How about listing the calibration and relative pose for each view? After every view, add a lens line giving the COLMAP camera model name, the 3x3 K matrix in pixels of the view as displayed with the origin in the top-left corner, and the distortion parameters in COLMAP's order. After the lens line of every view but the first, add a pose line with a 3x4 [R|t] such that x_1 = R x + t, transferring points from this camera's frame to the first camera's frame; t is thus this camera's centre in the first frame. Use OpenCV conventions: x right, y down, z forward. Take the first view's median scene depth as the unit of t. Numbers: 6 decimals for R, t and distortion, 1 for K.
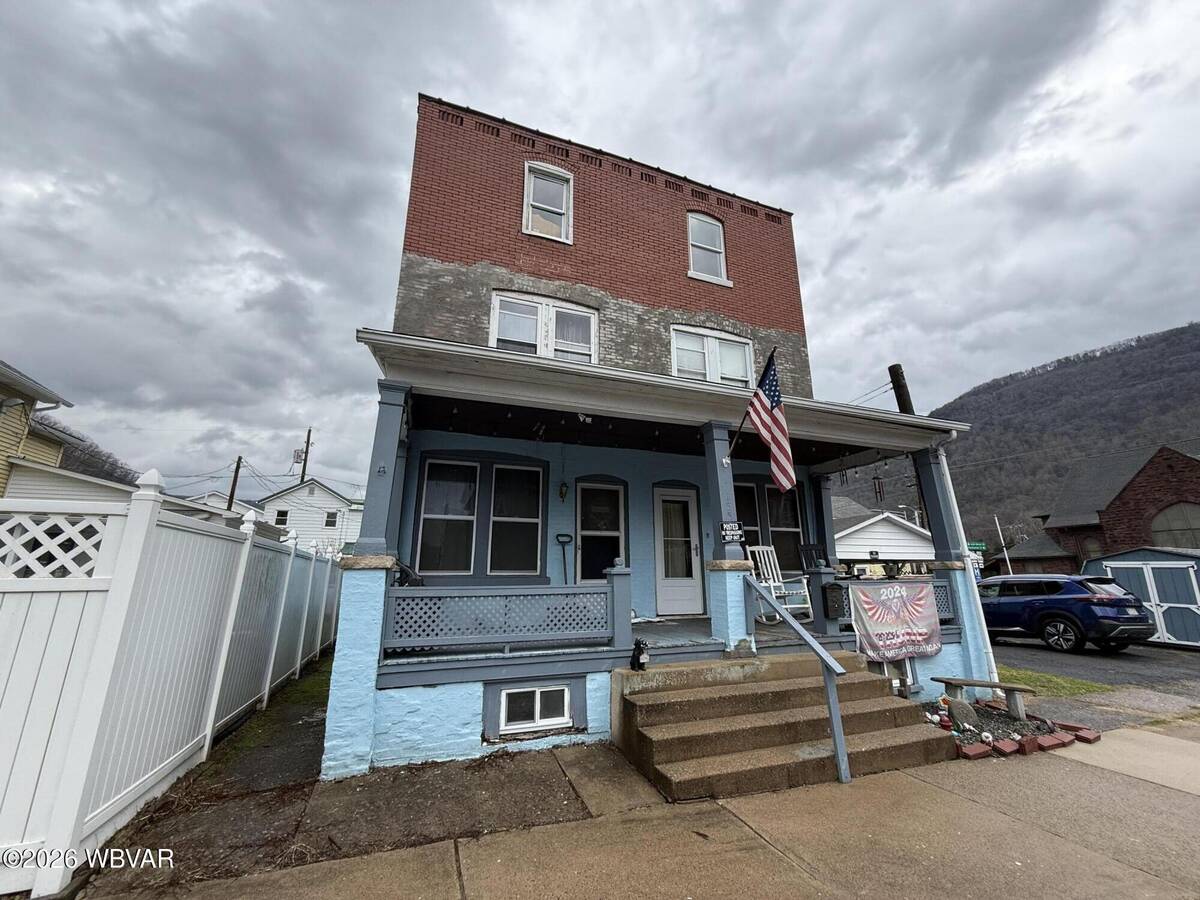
lens RADIAL K [[476.0, 0, 603.4], [0, 476.0, 448.4], [0, 0, 1]] dist [-0.003204, 0.000865]
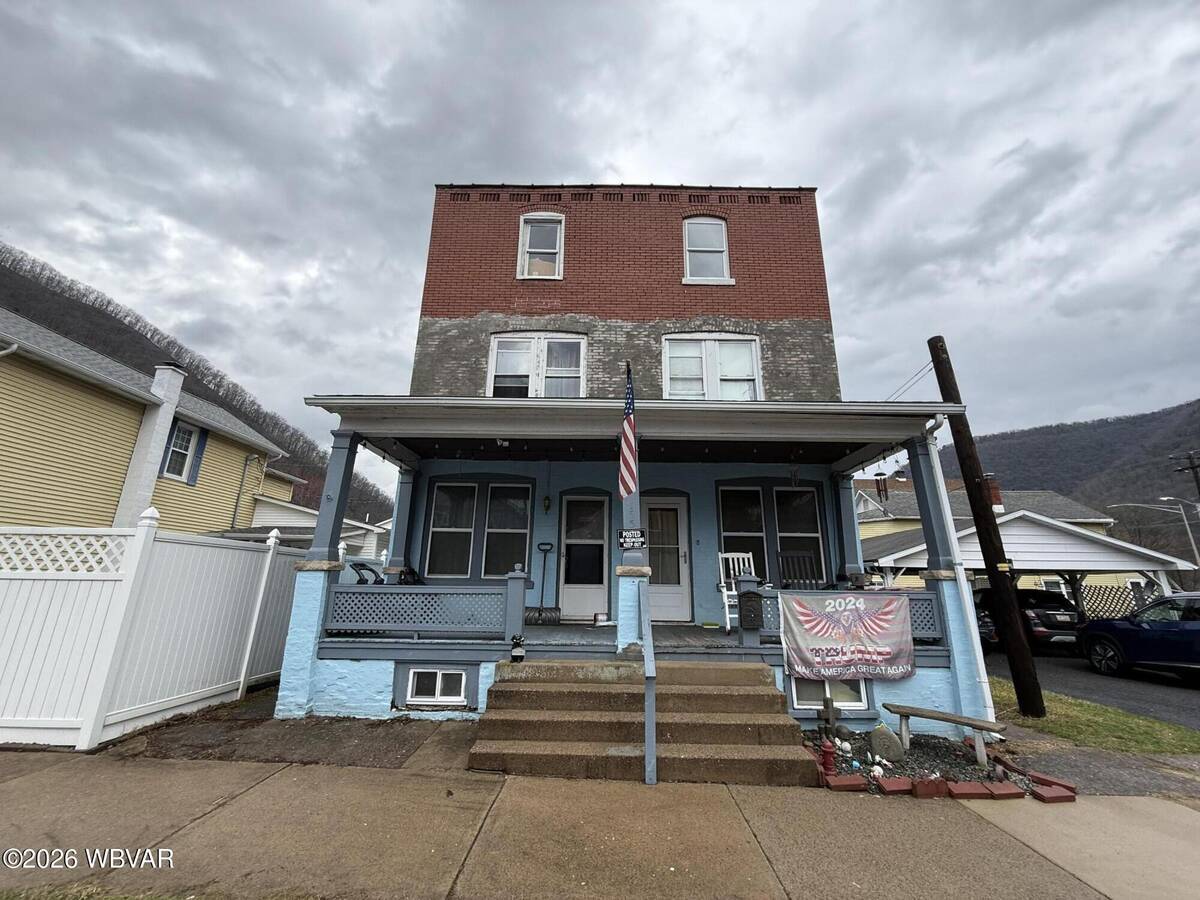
lens RADIAL K [[476.0, 0, 604.0], [0, 476.0, 448.2], [0, 0, 1]] dist [-0.003204, 0.000865]
pose [[0.933505, -0.081035, -0.349288, 0.549439], [0.074938, 0.996708, -0.030956, 0.004516], [0.350647, 0.002723, 0.936504, 0.003811]]
